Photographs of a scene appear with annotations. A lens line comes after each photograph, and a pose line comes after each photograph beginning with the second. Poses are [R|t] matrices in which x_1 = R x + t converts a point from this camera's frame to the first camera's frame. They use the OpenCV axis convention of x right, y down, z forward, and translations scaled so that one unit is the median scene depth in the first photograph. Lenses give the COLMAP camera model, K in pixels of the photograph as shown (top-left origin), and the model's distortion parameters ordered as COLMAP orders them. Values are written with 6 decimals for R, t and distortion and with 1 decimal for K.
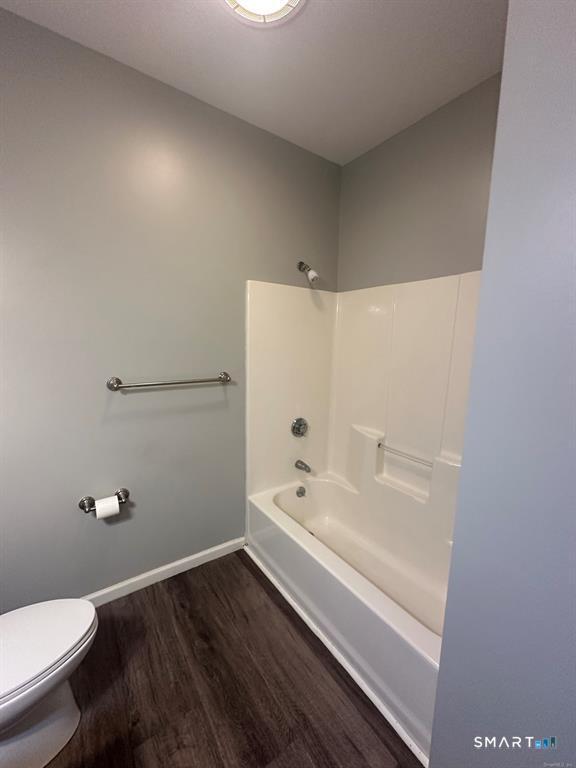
lens RADIAL K [[307.2, 0, 287.8], [0, 307.2, 384.5], [0, 0, 1]] dist [-0.003455, 0.000281]
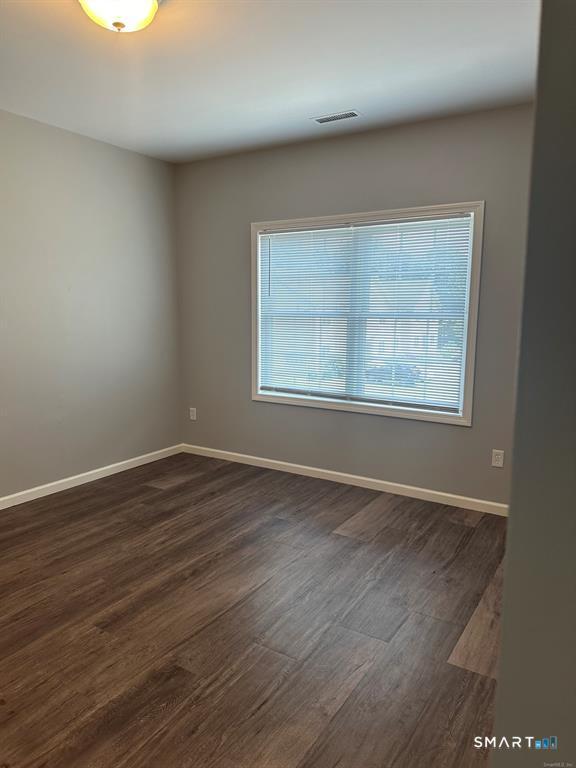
lens RADIAL K [[537.7, 0, 288.9], [0, 537.7, 384.4], [0, 0, 1]] dist [0.002748, -0.000118]
pose [[0.384742, 0.120231, -0.915160, 1.534455], [-0.130516, 0.988605, 0.075009, -0.046233], [0.913750, 0.090584, 0.396050, 0.464728]]
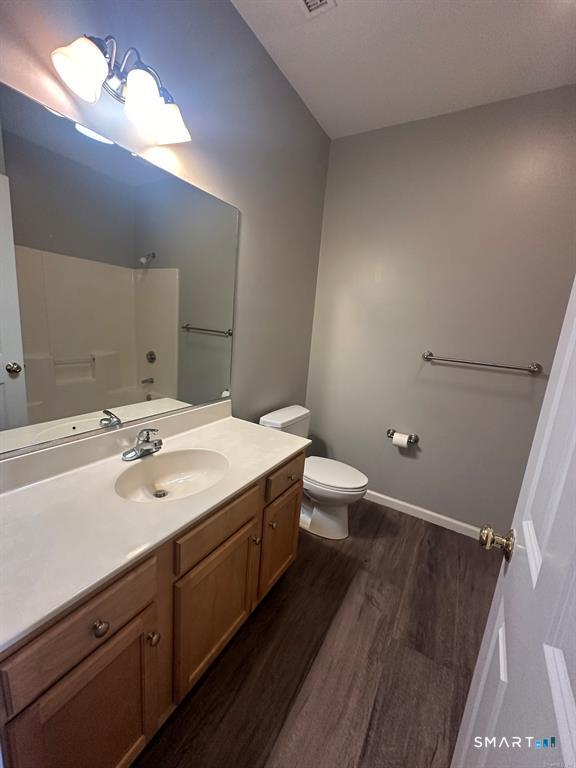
lens RADIAL K [[307.2, 0, 287.6], [0, 307.2, 383.6], [0, 0, 1]] dist [-0.003455, 0.000281]
pose [[0.411574, 0.202204, -0.888662, 0.418966], [-0.202973, 0.970924, 0.126917, 0.071208], [0.888487, 0.128139, 0.440649, -0.134187]]
